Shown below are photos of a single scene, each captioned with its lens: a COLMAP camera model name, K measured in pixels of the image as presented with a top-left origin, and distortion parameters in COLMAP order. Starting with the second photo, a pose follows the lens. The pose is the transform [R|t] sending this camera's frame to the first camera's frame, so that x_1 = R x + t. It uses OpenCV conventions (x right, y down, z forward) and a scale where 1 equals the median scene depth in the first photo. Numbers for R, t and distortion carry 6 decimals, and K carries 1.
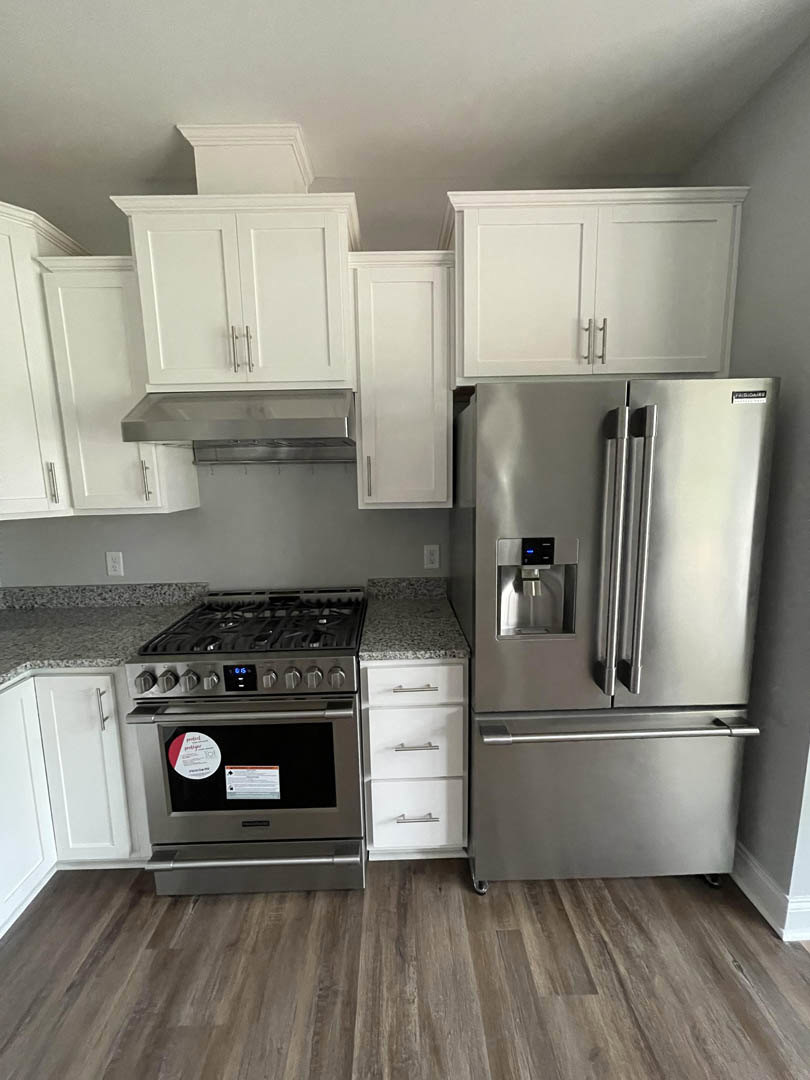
lens RADIAL K [[433.6, 0, 402.1], [0, 433.6, 536.4], [0, 0, 1]] dist [-0.000377, -0.003220]
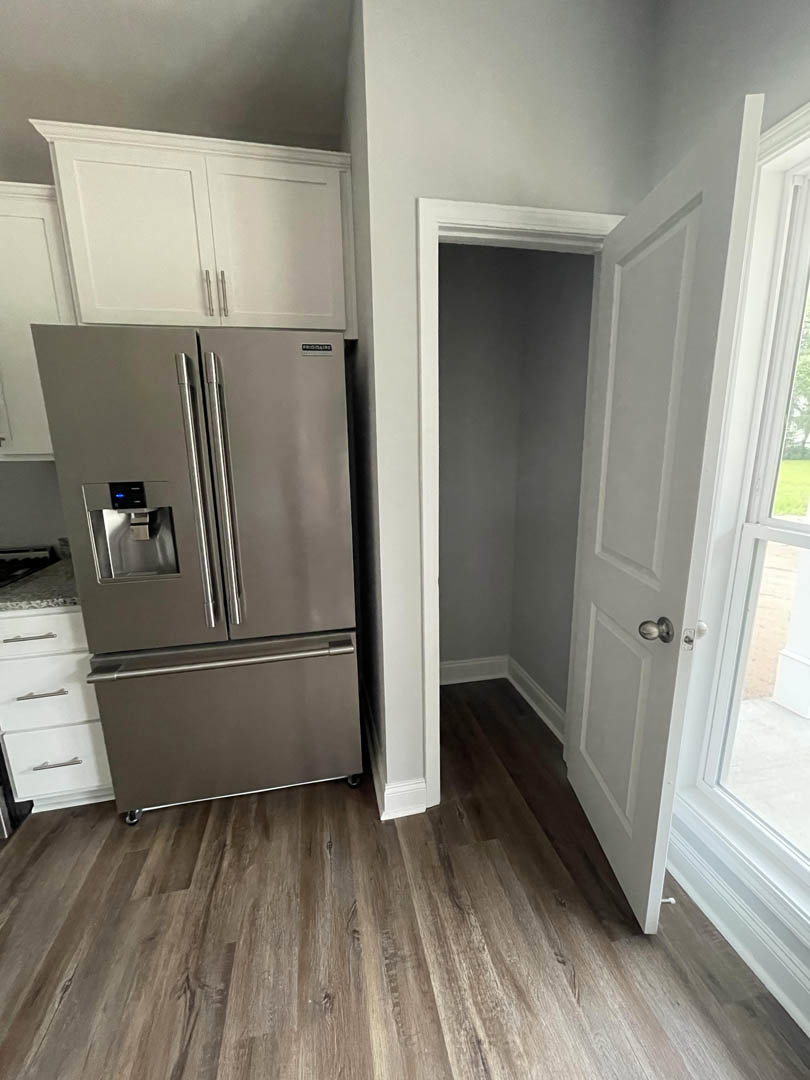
lens RADIAL K [[437.8, 0, 402.8], [0, 437.8, 532.2], [0, 0, 1]] dist [-0.001730, -0.000368]
pose [[0.981403, -0.038652, 0.188028, 0.684790], [0.027312, 0.997669, 0.062535, 0.067299], [-0.190006, -0.056237, 0.980171, -0.139169]]
